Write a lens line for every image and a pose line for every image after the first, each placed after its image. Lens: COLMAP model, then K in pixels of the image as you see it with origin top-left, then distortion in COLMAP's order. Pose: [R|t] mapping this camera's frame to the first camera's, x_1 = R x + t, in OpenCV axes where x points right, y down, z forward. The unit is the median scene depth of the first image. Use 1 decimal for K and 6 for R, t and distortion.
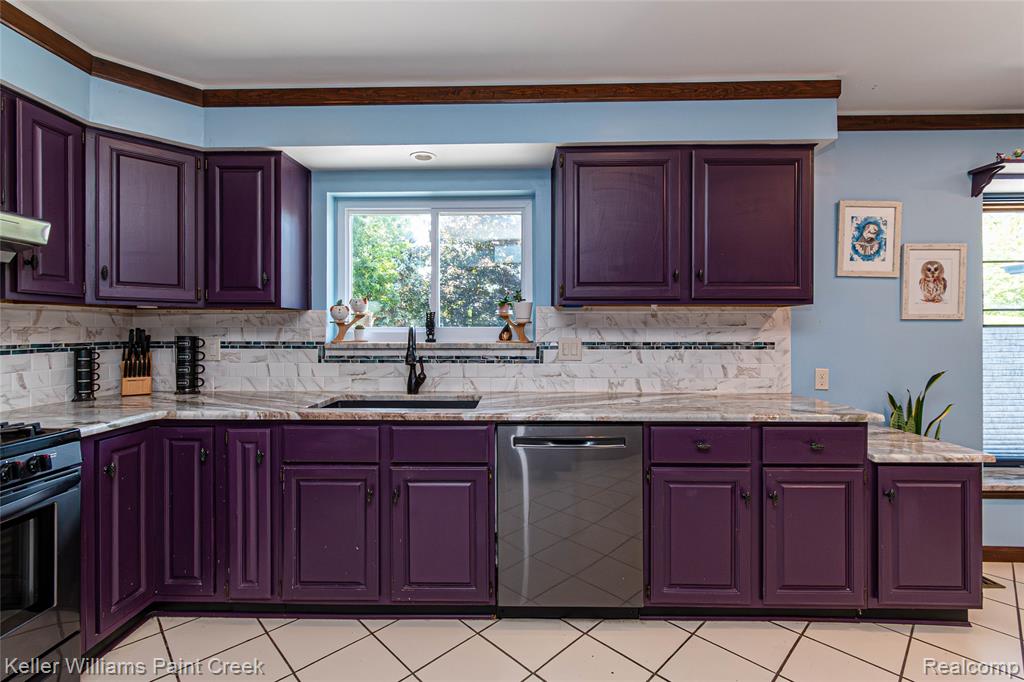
lens RADIAL K [[454.7, 0, 513.7], [0, 454.7, 330.7], [0, 0, 1]] dist [-0.002104, -0.000193]
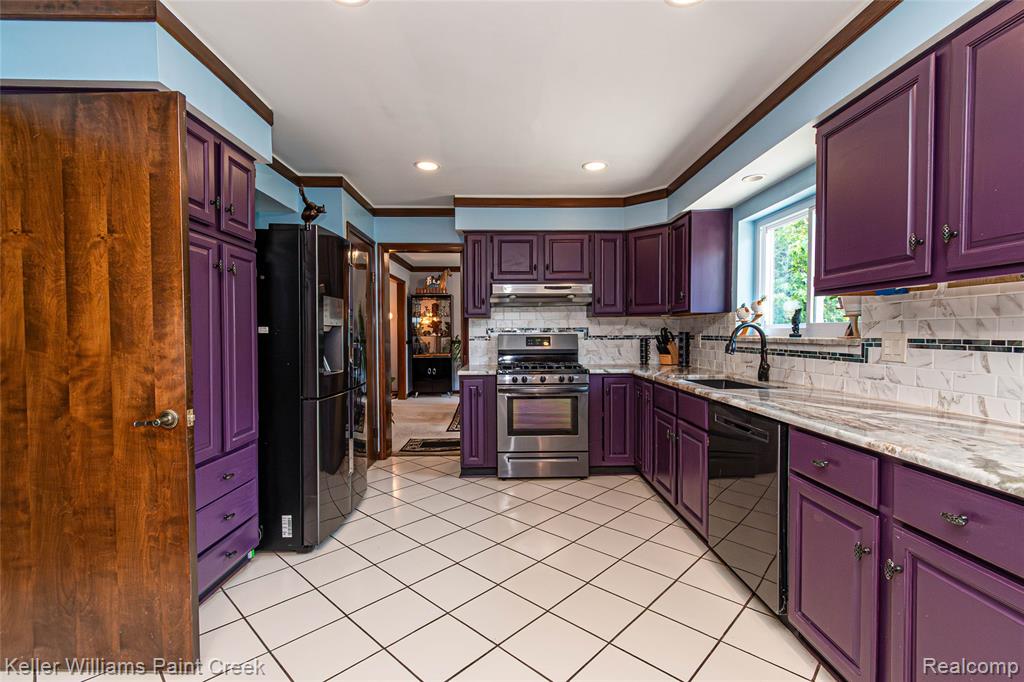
lens RADIAL K [[454.7, 0, 514.4], [0, 454.7, 343.5], [0, 0, 1]] dist [-0.002104, -0.000193]
pose [[0.042589, 0.023575, -0.998815, 0.885565], [0.006125, 0.999697, 0.023857, 0.010818], [0.999074, -0.007134, 0.042432, 0.306387]]
